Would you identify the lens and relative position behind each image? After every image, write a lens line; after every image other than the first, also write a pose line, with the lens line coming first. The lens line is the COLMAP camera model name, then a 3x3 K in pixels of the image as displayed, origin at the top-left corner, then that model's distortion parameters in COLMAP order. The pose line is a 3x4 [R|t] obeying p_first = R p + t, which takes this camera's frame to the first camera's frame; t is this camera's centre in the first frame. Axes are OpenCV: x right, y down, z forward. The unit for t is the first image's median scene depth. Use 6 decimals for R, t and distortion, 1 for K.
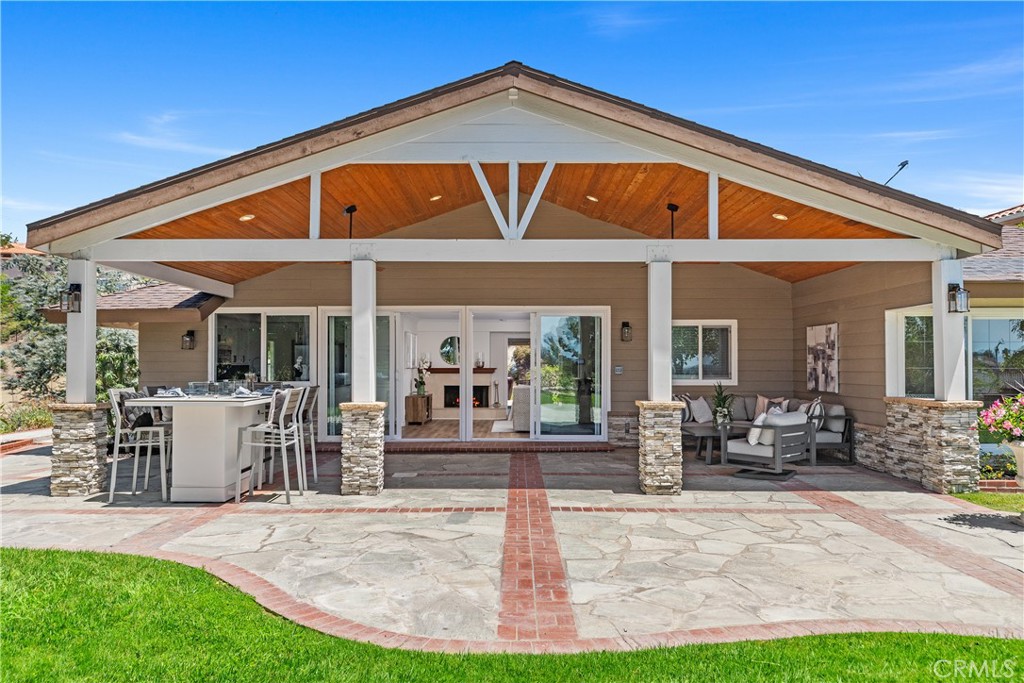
lens RADIAL K [[713.8, 0, 512.0], [0, 713.8, 341.5], [0, 0, 1]] dist [0.001262, -0.002623]
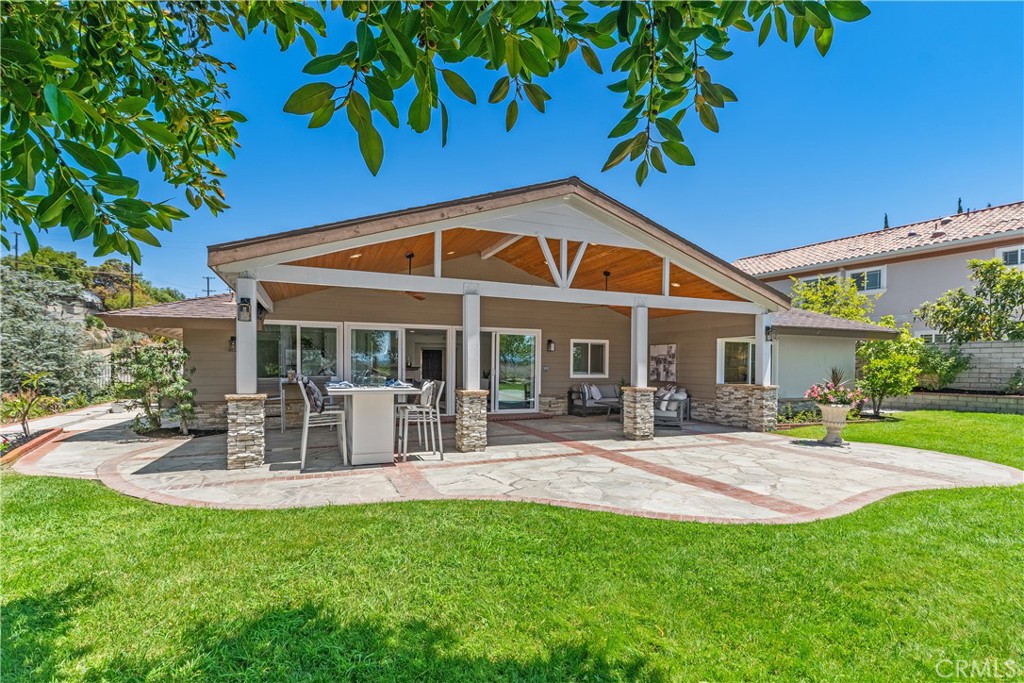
lens RADIAL K [[462.6, 0, 507.3], [0, 462.6, 366.7], [0, 0, 1]] dist [0.010247, -0.000108]
pose [[0.922805, 0.005723, 0.385224, -0.517114], [-0.019817, 0.999271, 0.032626, 0.003124], [-0.384757, -0.037741, 0.922246, 0.080280]]
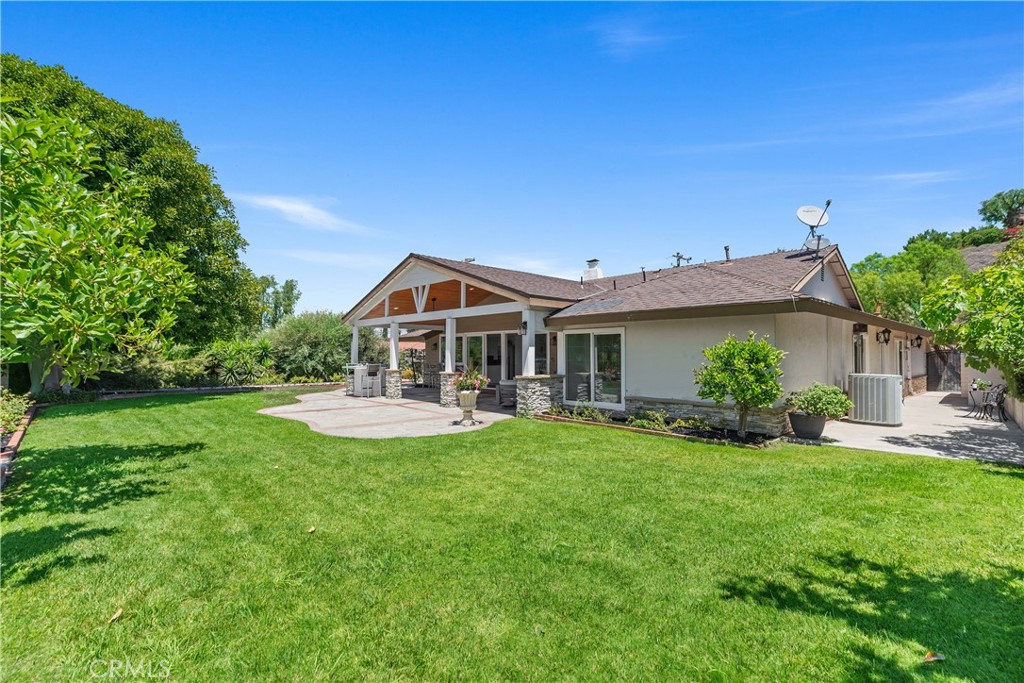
lens RADIAL K [[469.5, 0, 512.0], [0, 469.5, 341.5], [0, 0, 1]] dist [0.010133, -0.000953]
pose [[0.674778, -0.020302, -0.737741, 1.549667], [0.029797, 0.999556, -0.000253, -0.019280], [0.737419, -0.021812, 0.675084, 0.014249]]
